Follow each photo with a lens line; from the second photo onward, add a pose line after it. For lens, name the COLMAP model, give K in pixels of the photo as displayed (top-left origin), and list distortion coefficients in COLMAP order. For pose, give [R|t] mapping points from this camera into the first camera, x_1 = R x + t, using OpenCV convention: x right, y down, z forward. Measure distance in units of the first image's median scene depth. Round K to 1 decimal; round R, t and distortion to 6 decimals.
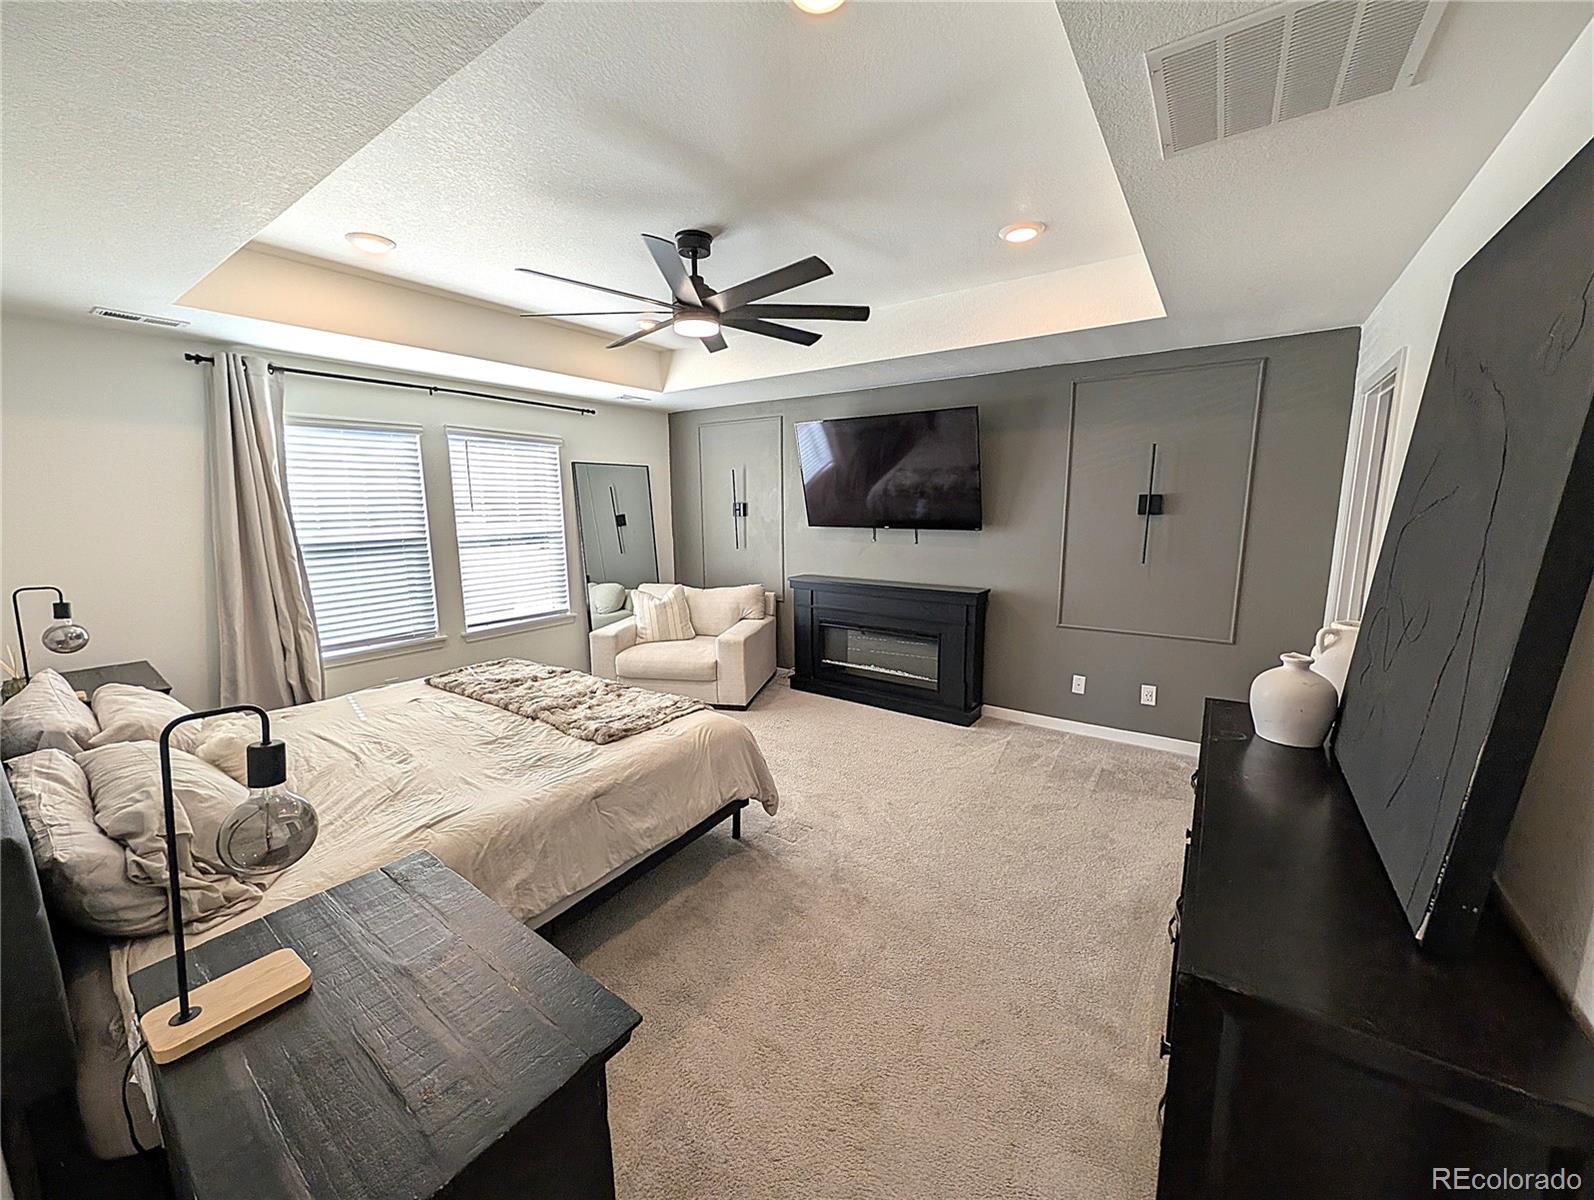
lens RADIAL K [[610.6, 0, 797.0], [0, 610.6, 600.0], [0, 0, 1]] dist [-0.000487, 0.000055]
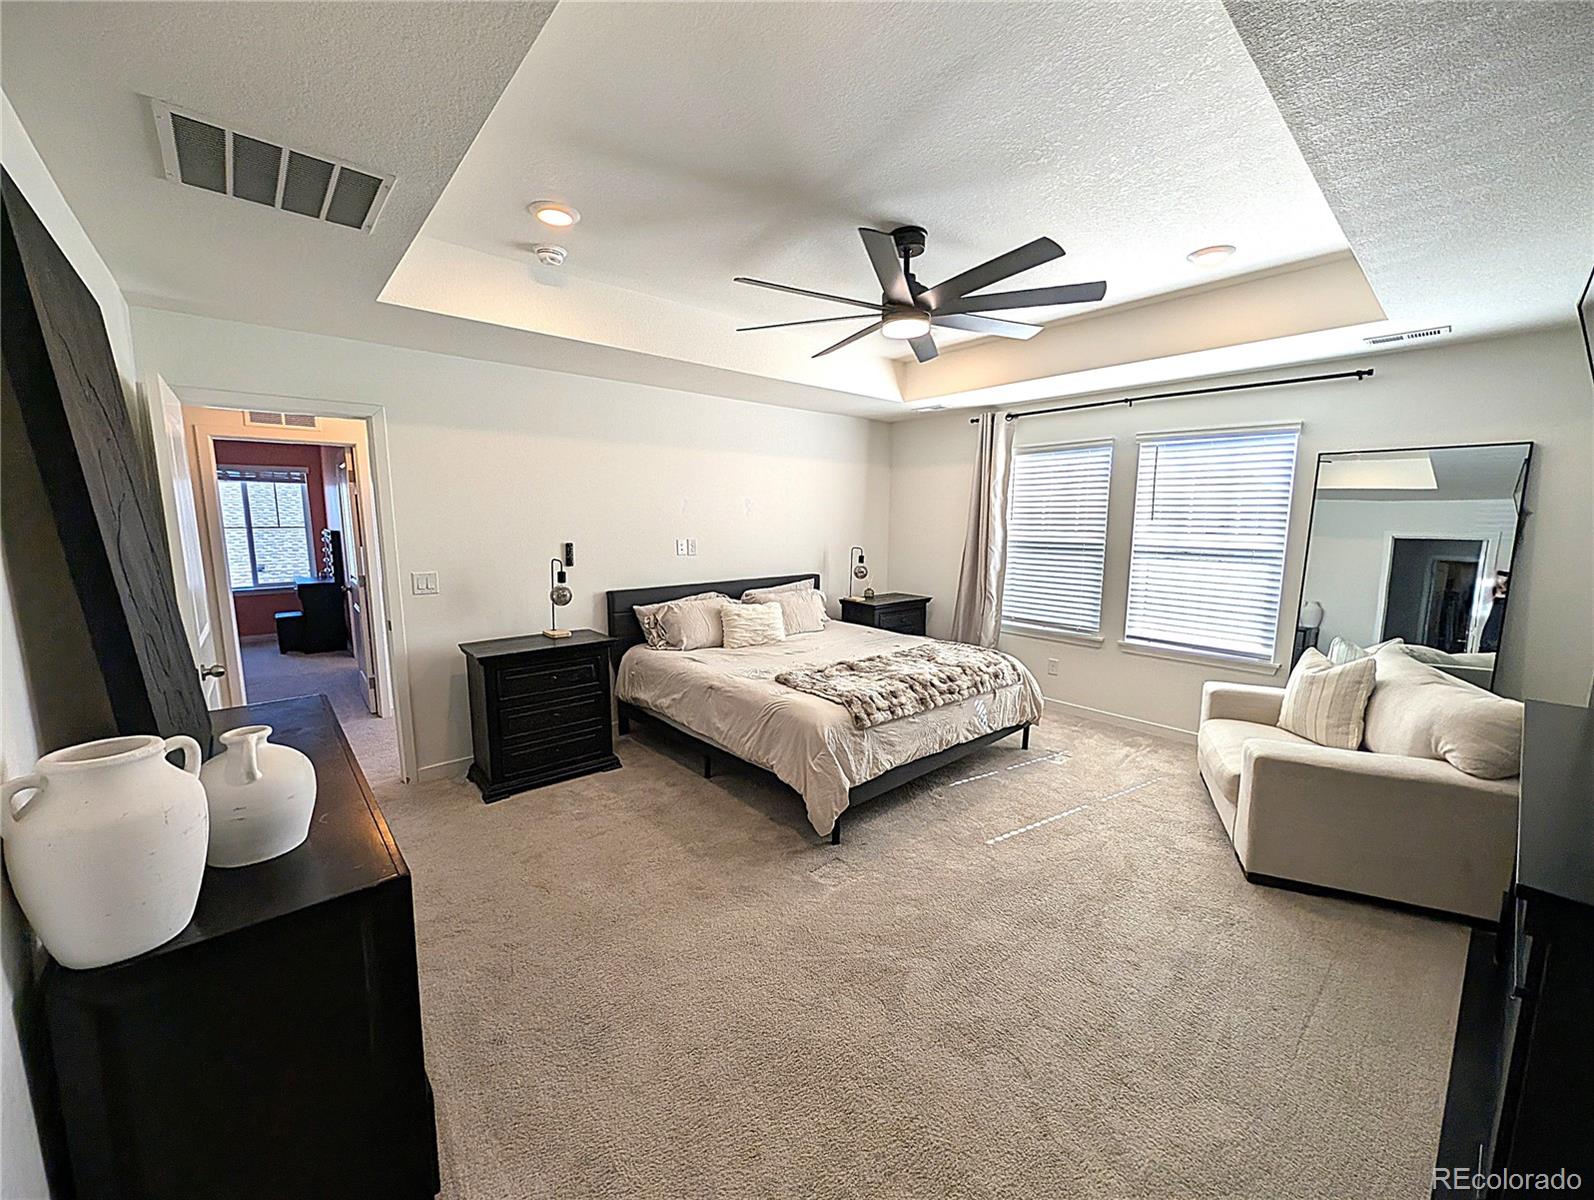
lens RADIAL K [[610.6, 0, 797.0], [0, 610.6, 600.0], [0, 0, 1]] dist [-0.000487, 0.000055]
pose [[-0.225036, 0.146237, -0.963314, 0.663854], [-0.156711, 0.970369, 0.183917, -0.141034], [0.961665, 0.192350, -0.195451, 0.846002]]
